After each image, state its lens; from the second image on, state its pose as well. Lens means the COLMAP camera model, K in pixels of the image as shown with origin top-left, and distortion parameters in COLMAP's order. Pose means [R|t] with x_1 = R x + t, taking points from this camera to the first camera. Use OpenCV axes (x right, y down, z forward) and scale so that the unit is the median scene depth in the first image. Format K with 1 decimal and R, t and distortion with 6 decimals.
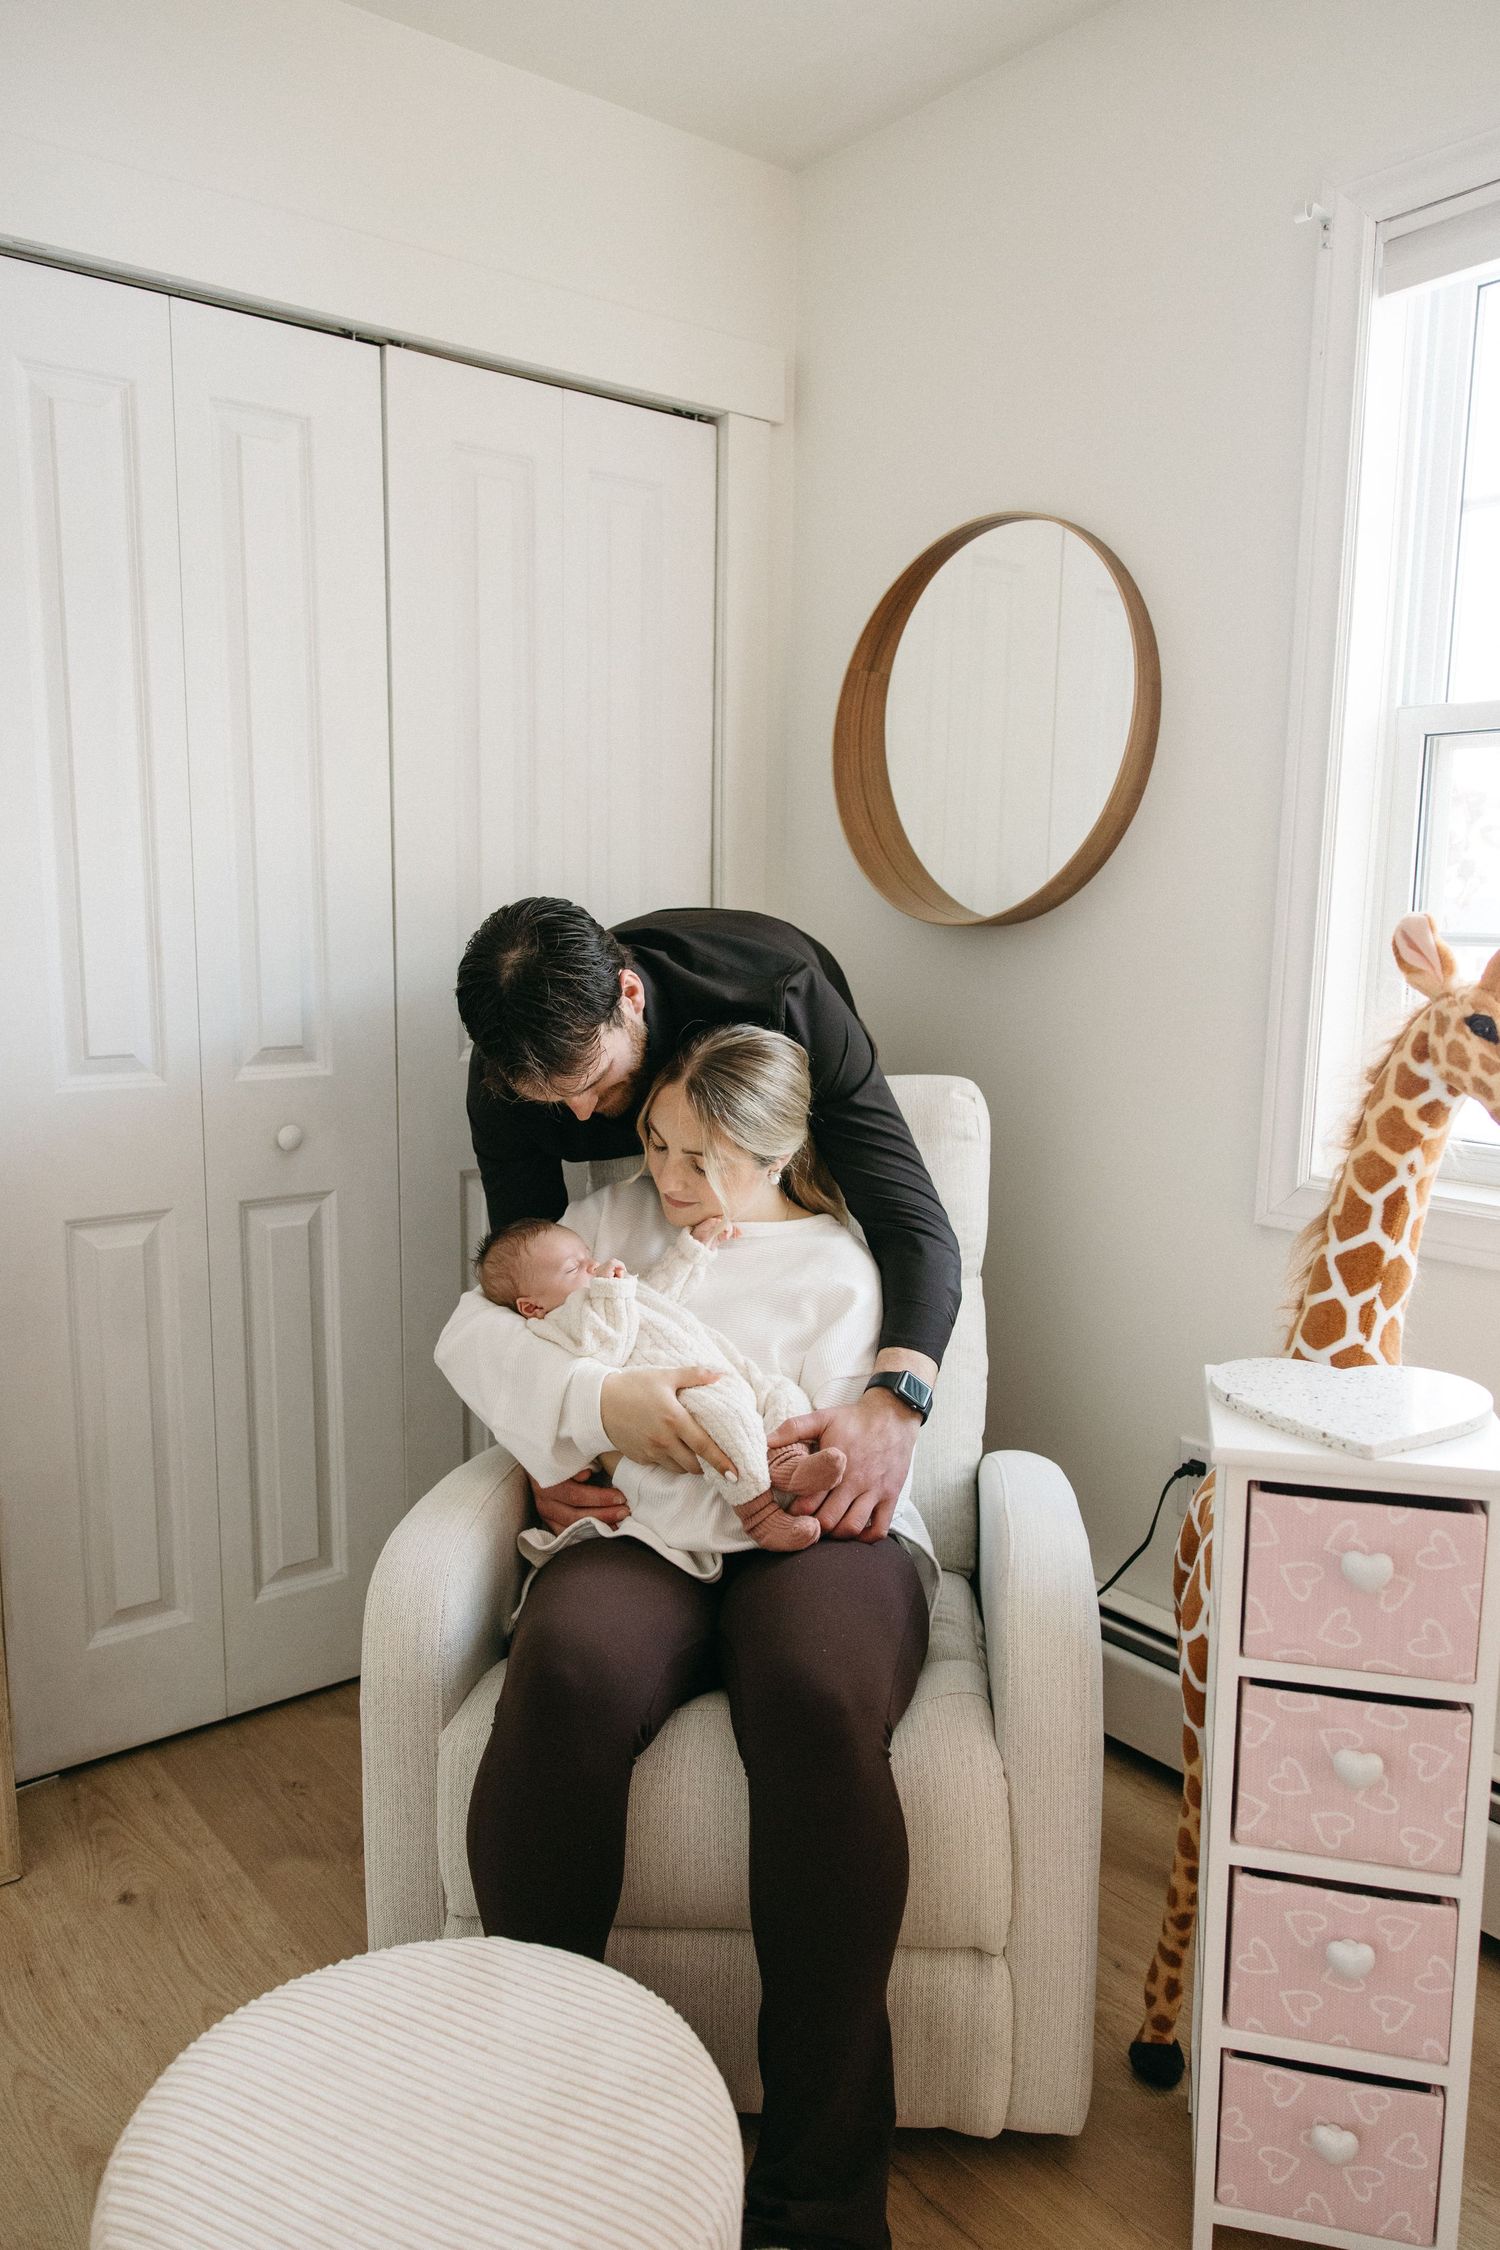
lens RADIAL K [[1581.1, 0, 748.2], [0, 1581.1, 1138.0], [0, 0, 1]] dist [0.003306, -0.001377]
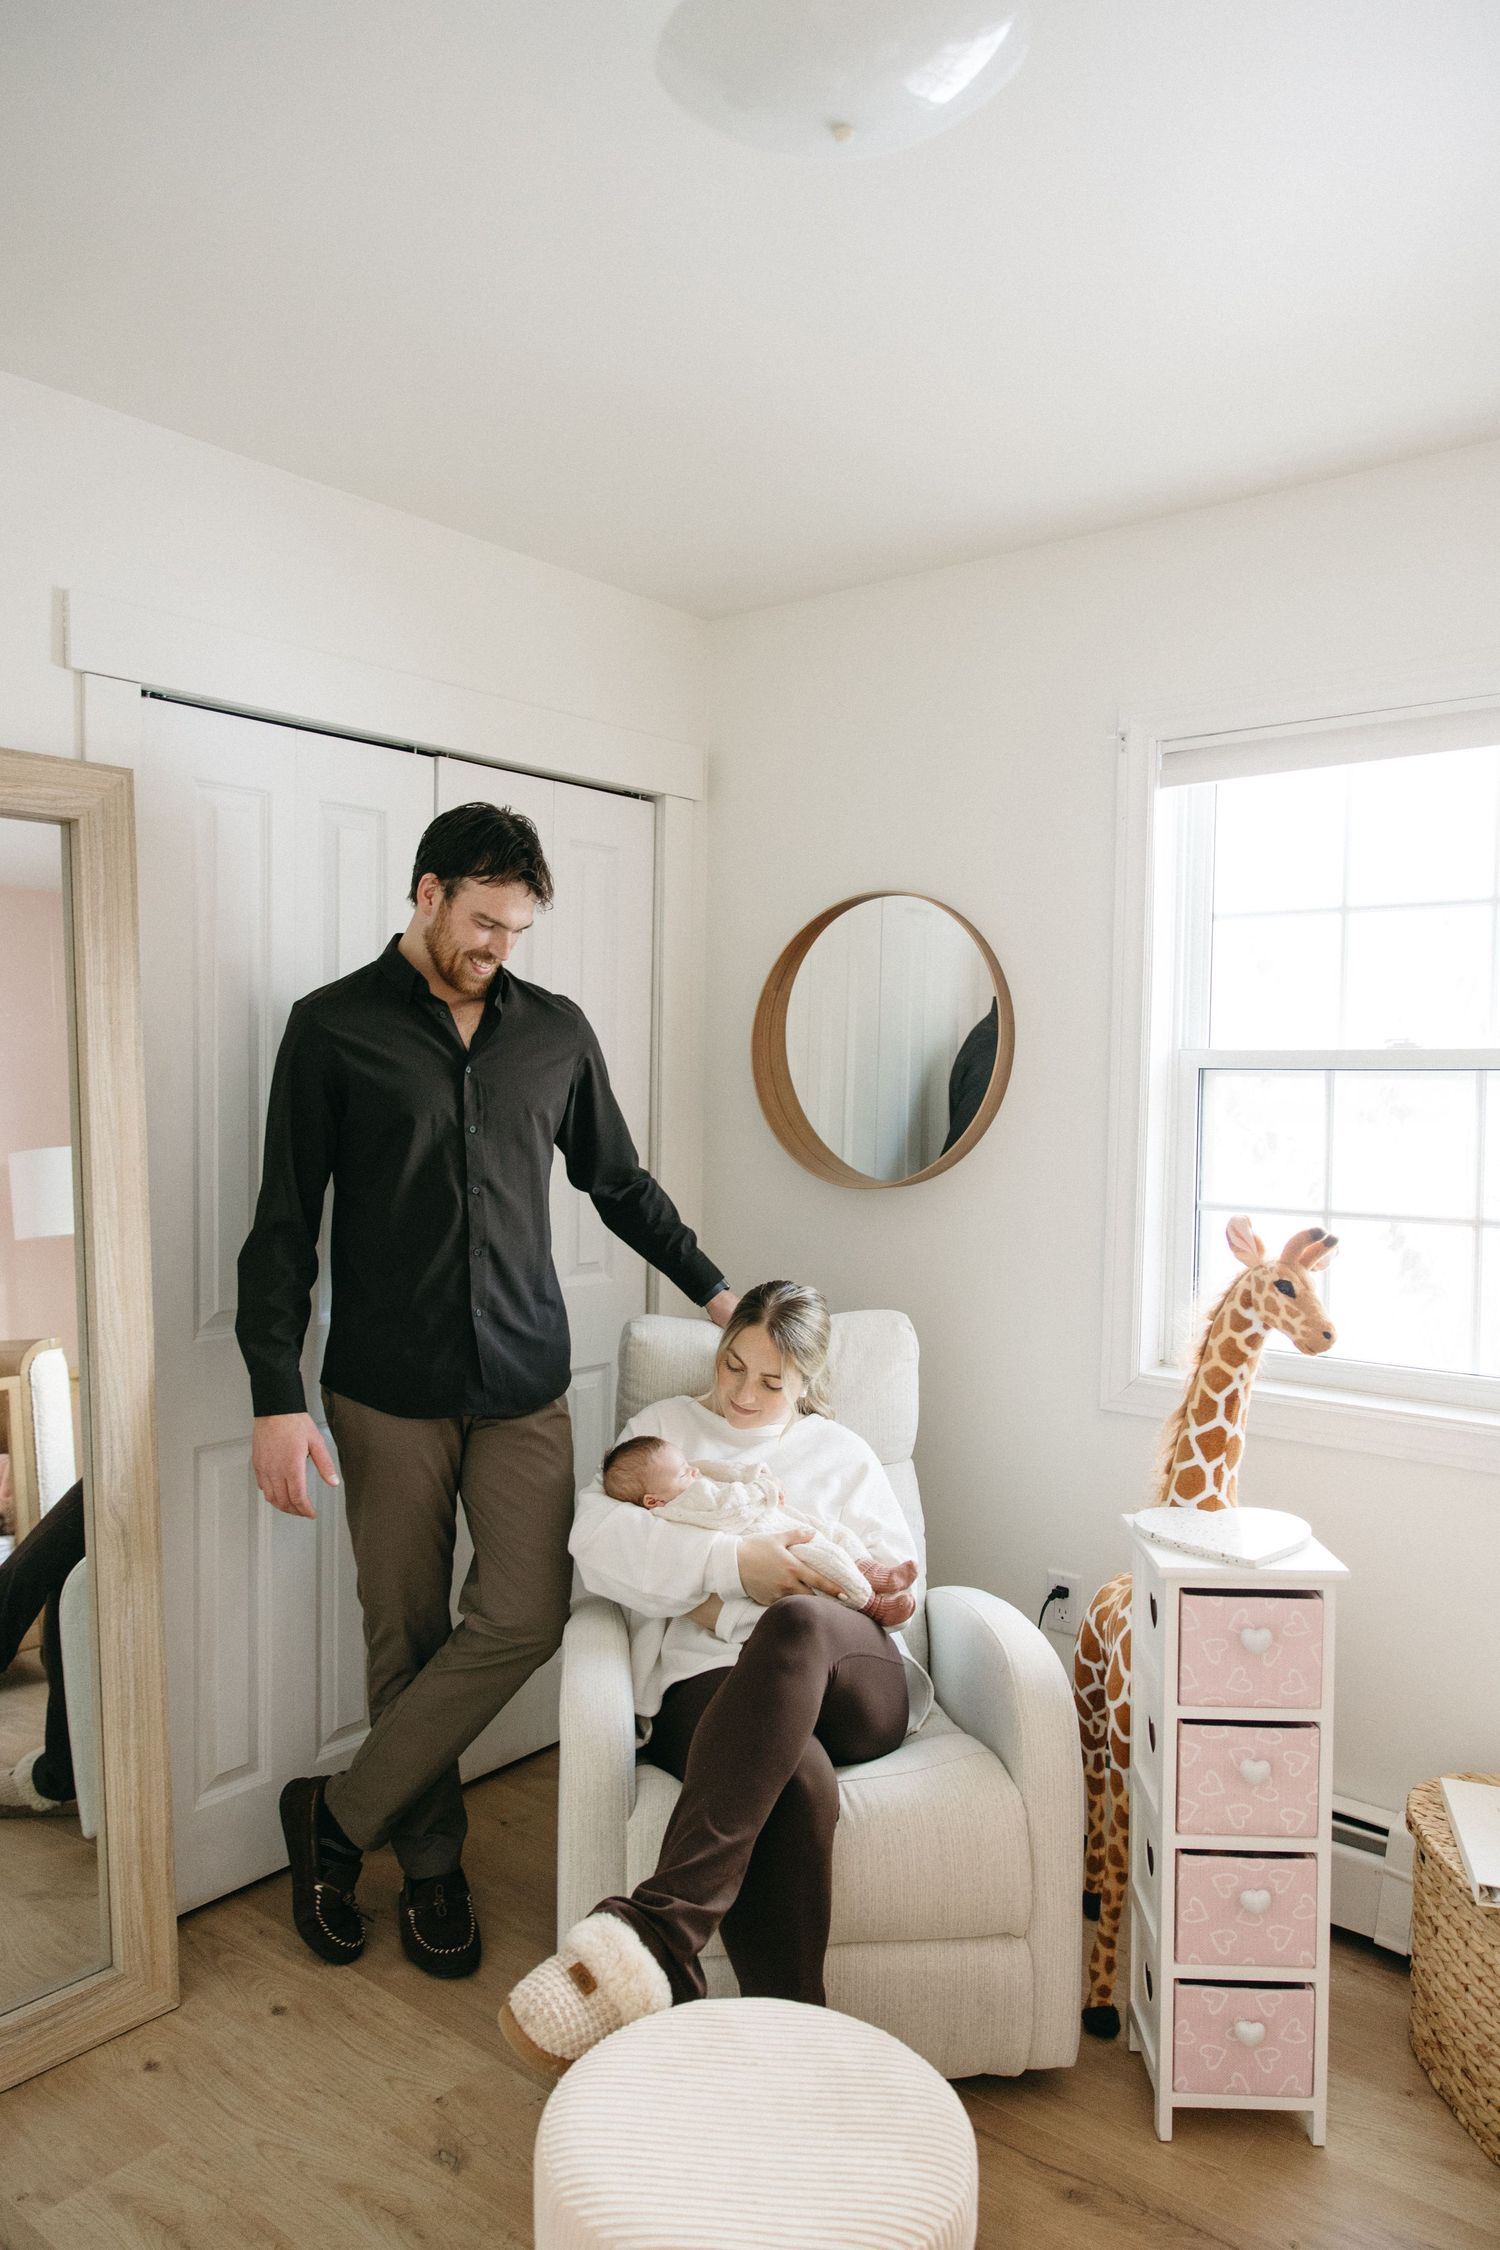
lens RADIAL K [[1536.7, 0, 751.5], [0, 1536.7, 1138.9], [0, 0, 1]] dist [-0.000291, 0.000095]
pose [[0.977744, -0.005315, 0.209734, -0.352678], [0.027654, 0.994221, -0.103726, -0.067639], [-0.207971, 0.107218, 0.972241, -0.373294]]
